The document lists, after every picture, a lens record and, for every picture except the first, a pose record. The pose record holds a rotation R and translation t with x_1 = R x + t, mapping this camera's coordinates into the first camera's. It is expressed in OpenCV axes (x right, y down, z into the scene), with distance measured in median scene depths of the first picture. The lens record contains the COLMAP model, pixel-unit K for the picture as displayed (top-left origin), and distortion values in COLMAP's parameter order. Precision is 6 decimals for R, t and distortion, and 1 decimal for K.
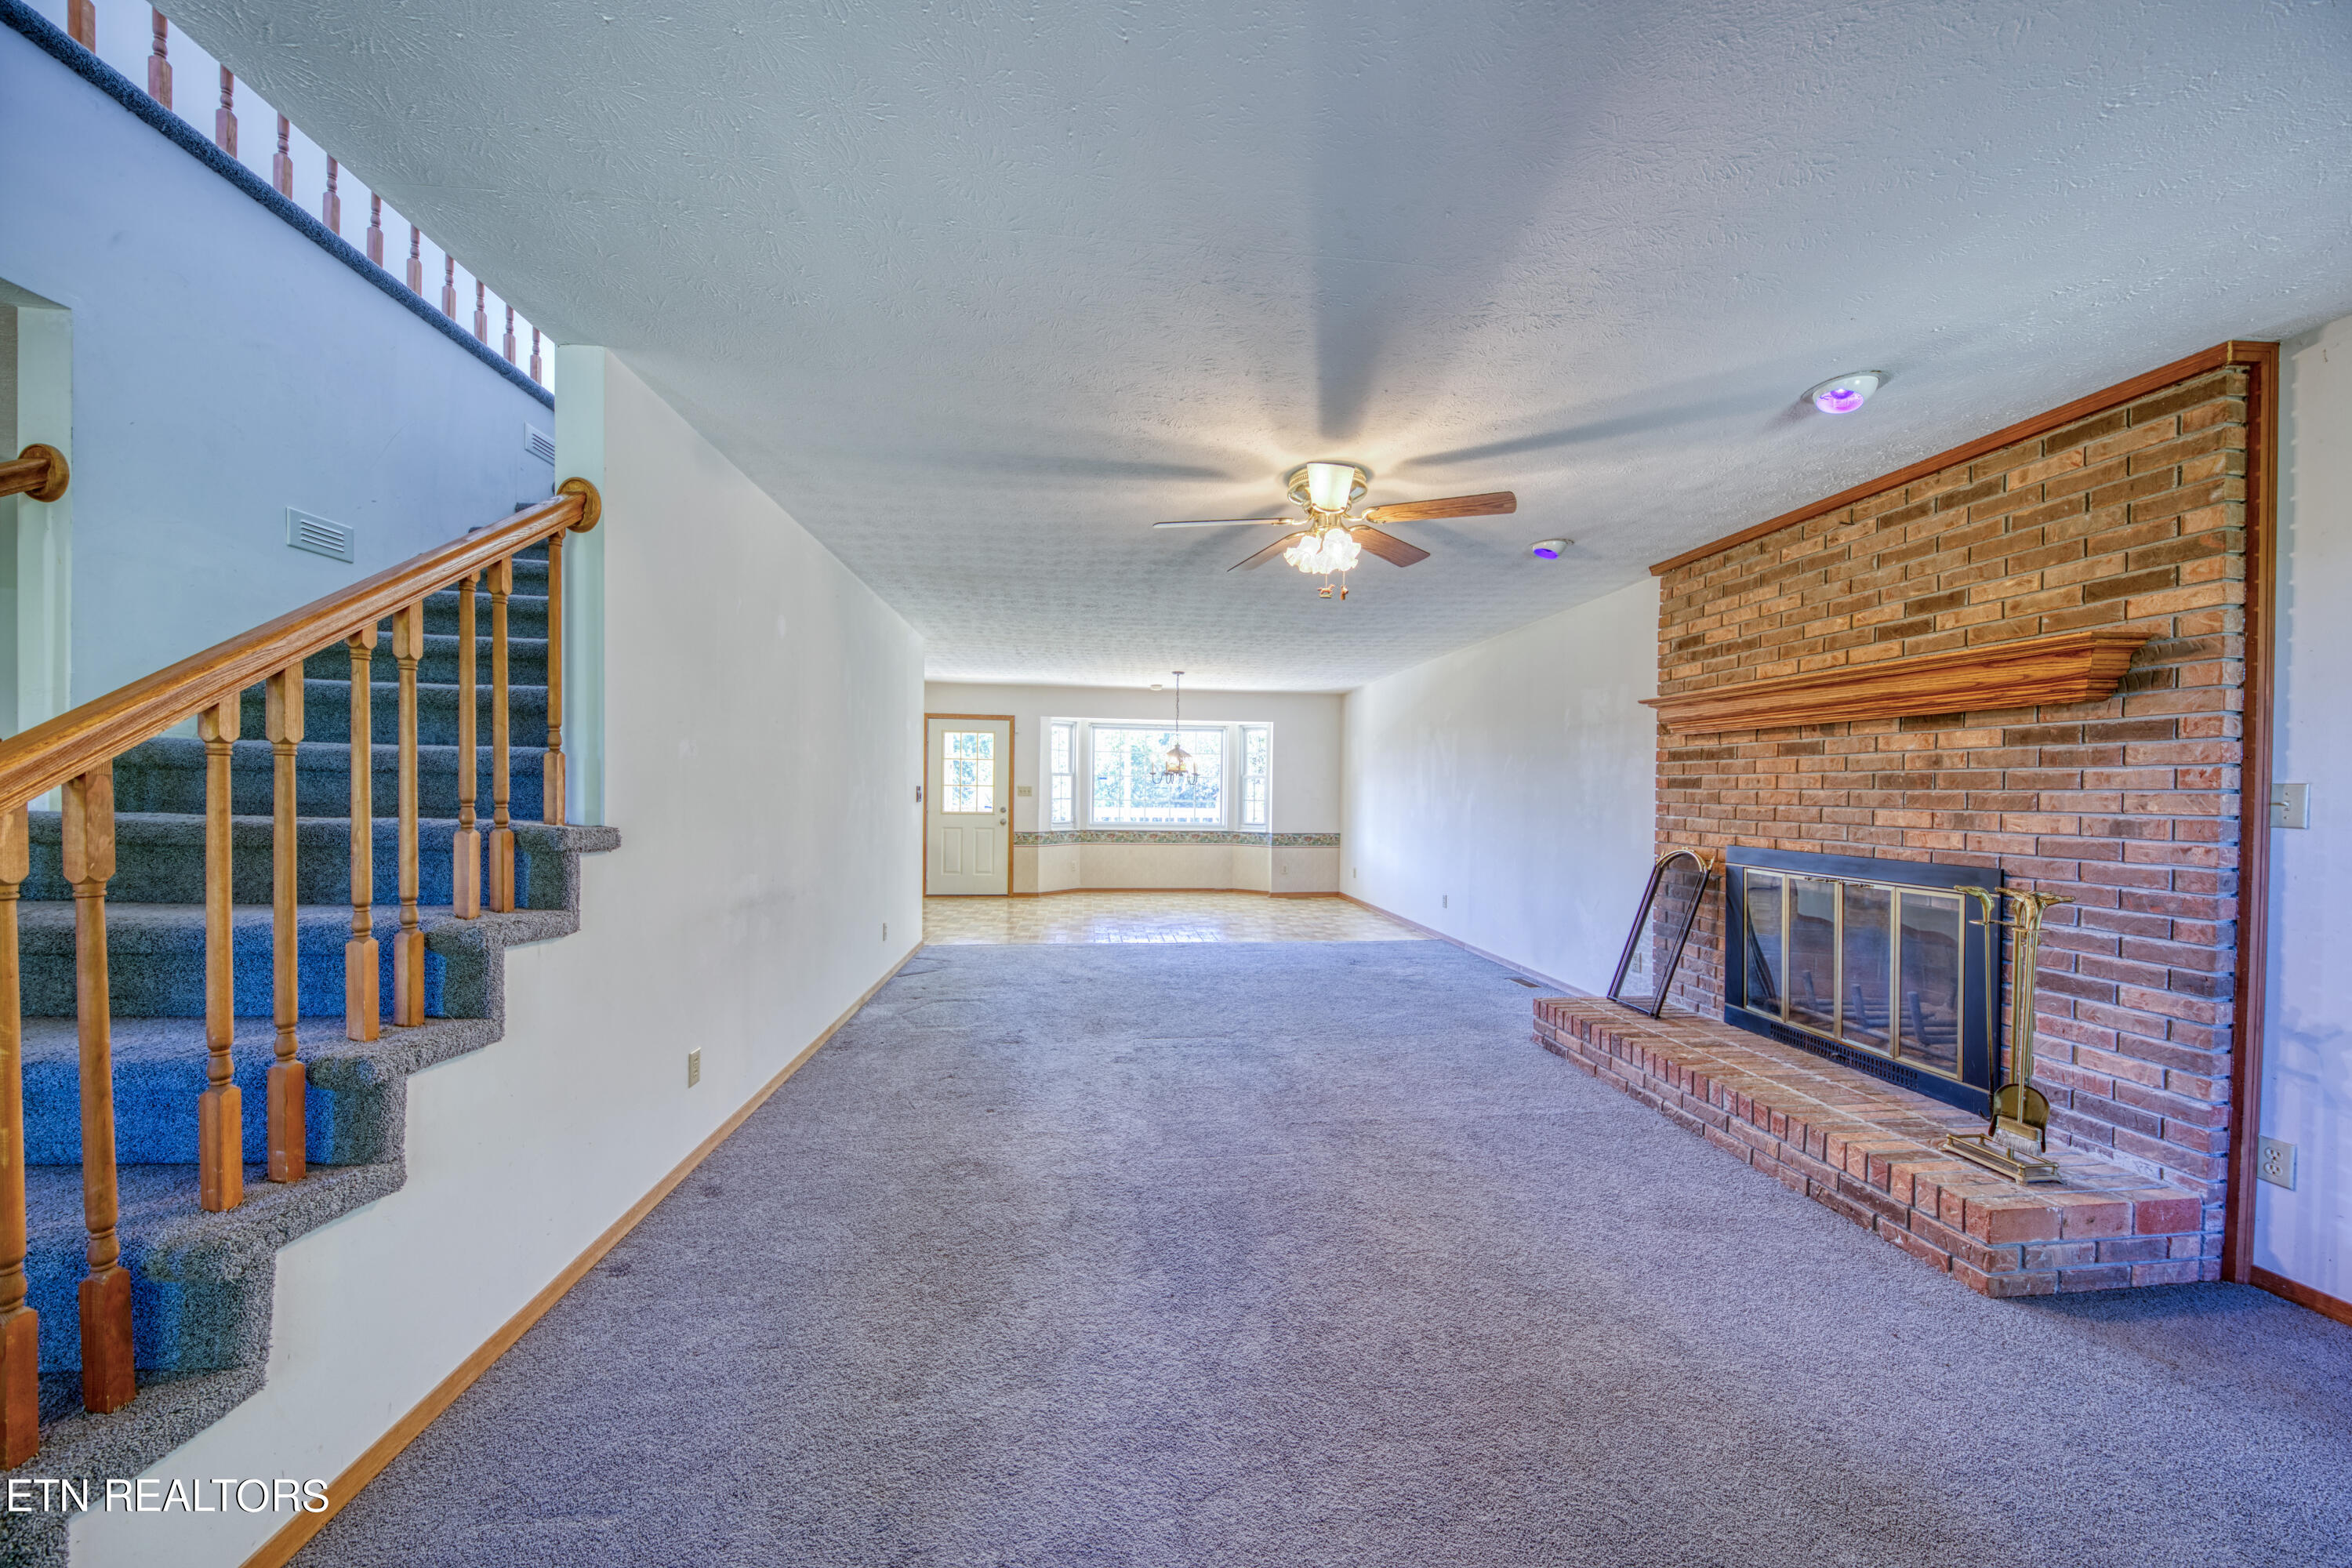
lens RADIAL K [[817.7, 0, 1180.4], [0, 817.7, 795.9], [0, 0, 1]] dist [0.008005, 0.000011]
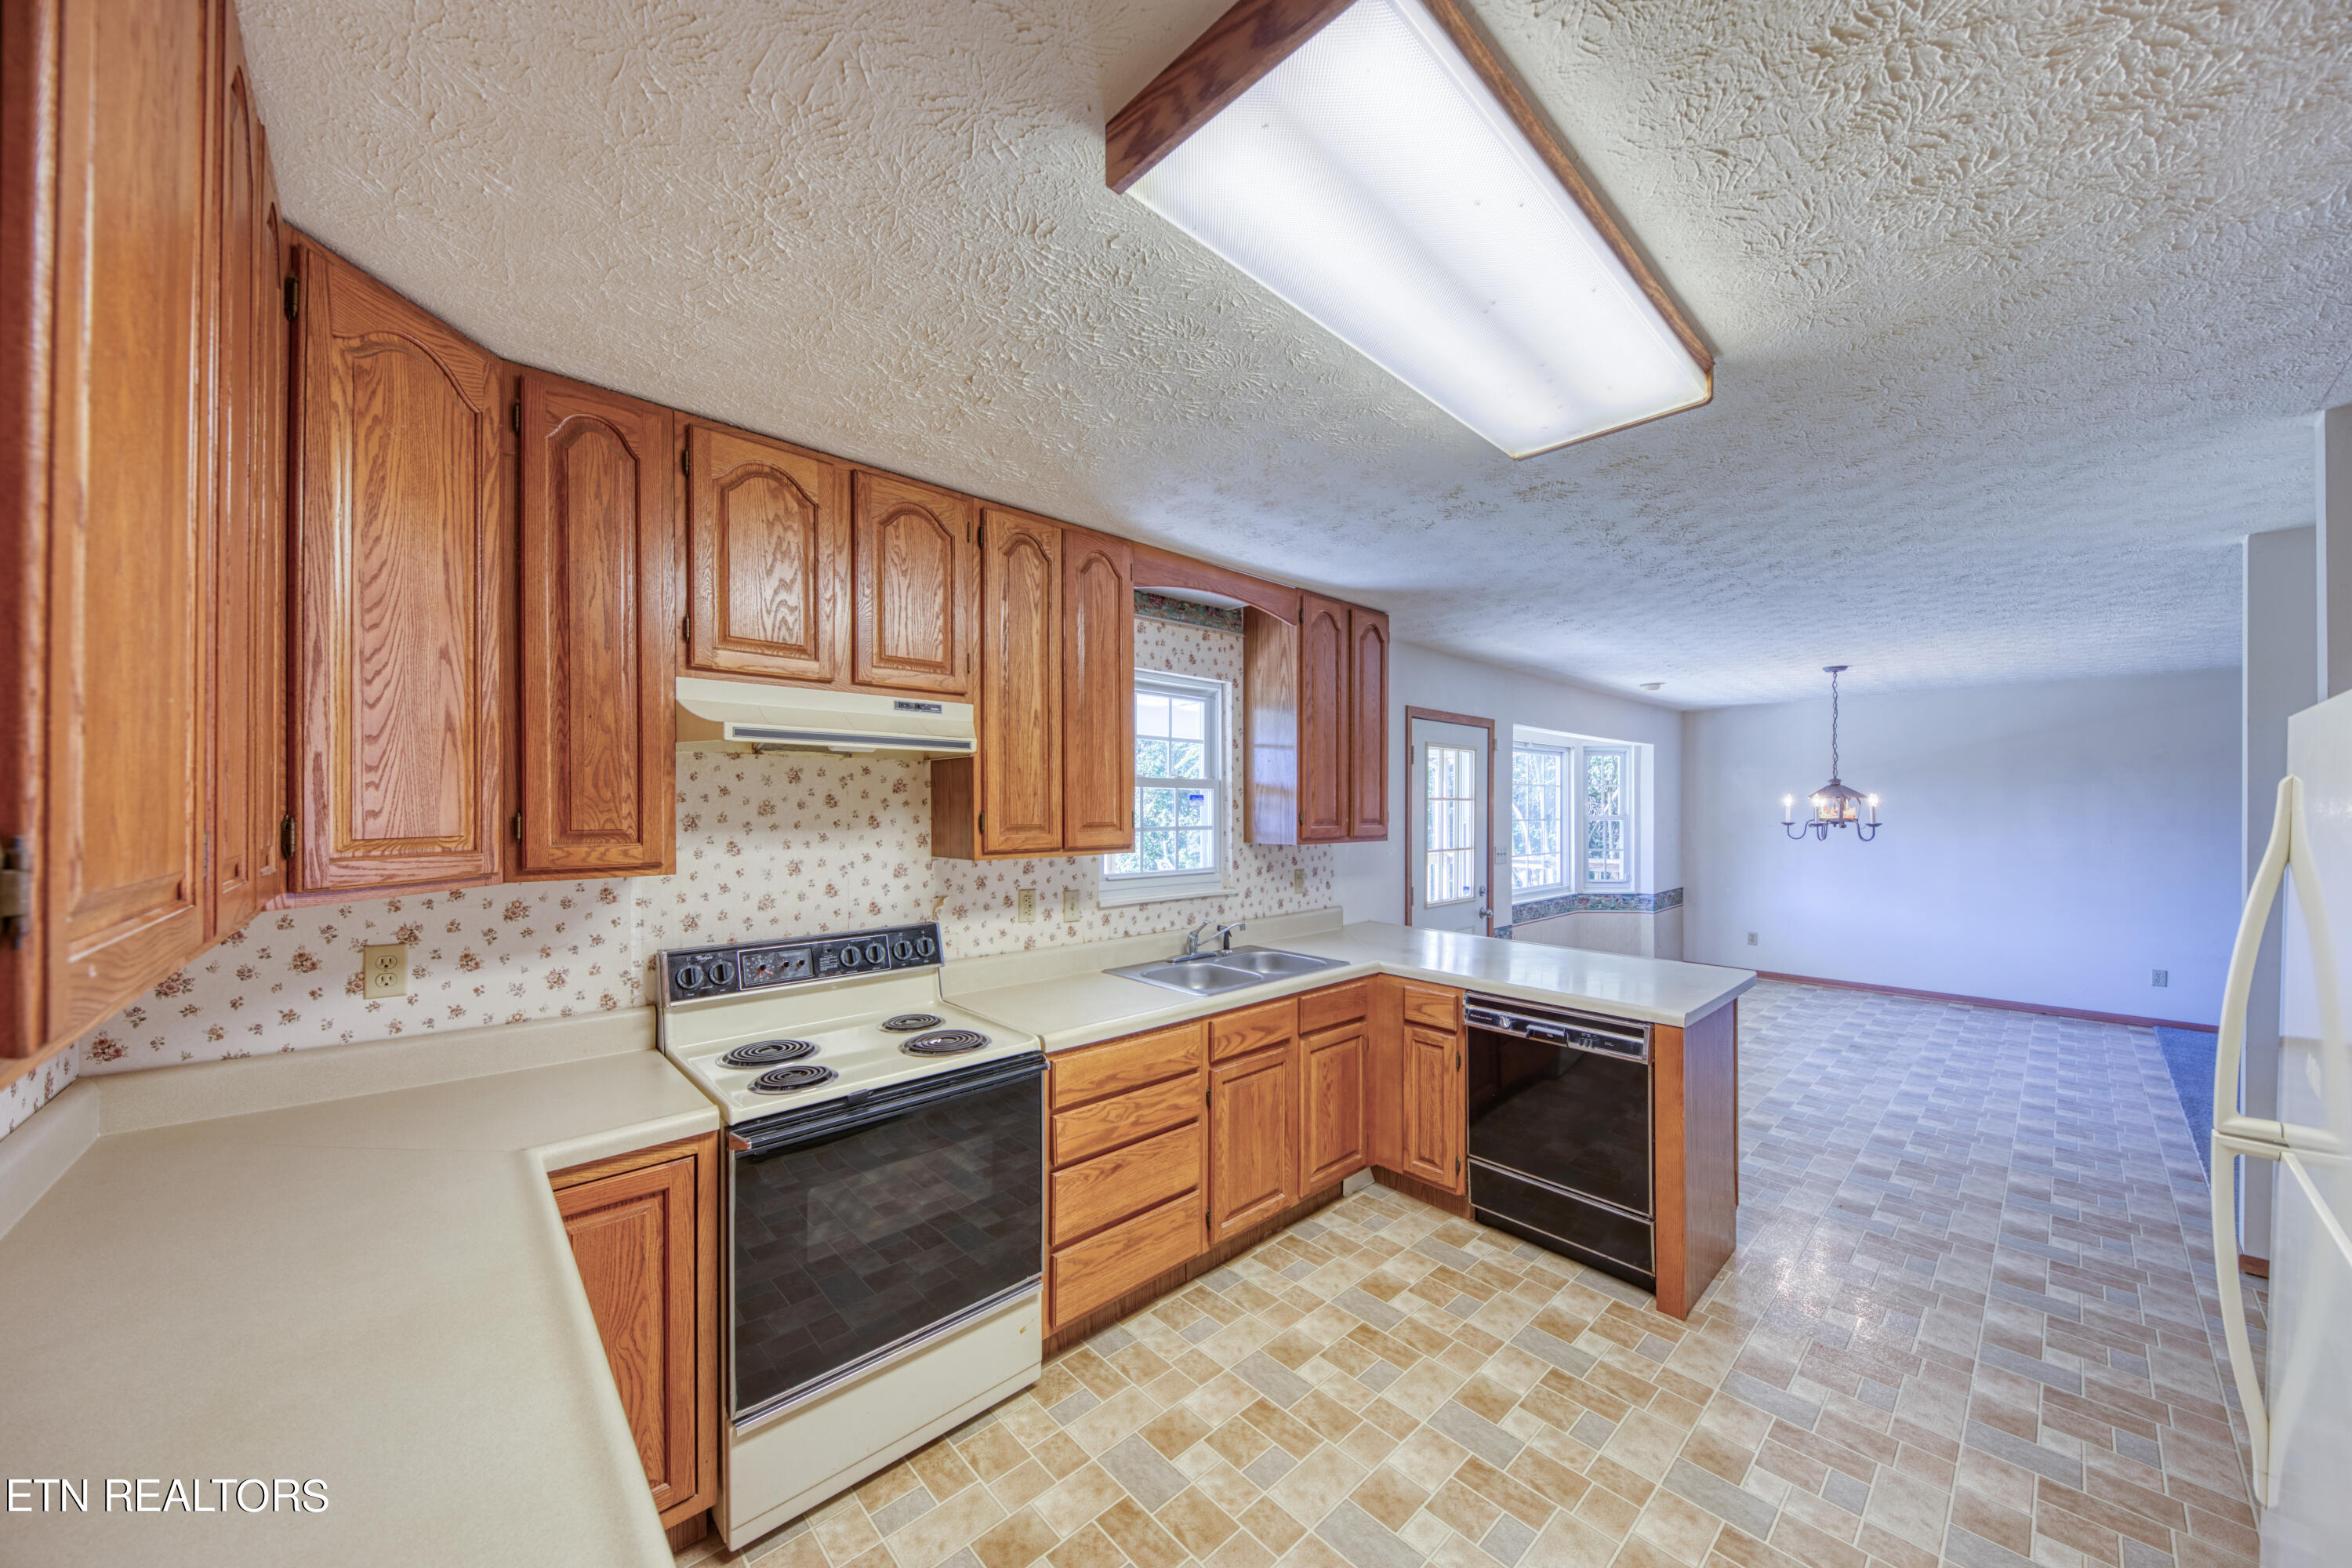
lens RADIAL K [[817.7, 0, 1180.4], [0, 817.7, 795.9], [0, 0, 1]] dist [0.008005, 0.000011]
pose [[0.806393, -0.007022, 0.591339, -1.717876], [0.013852, 0.999879, -0.007015, -0.112087], [-0.591218, 0.013848, 0.806393, 1.666333]]
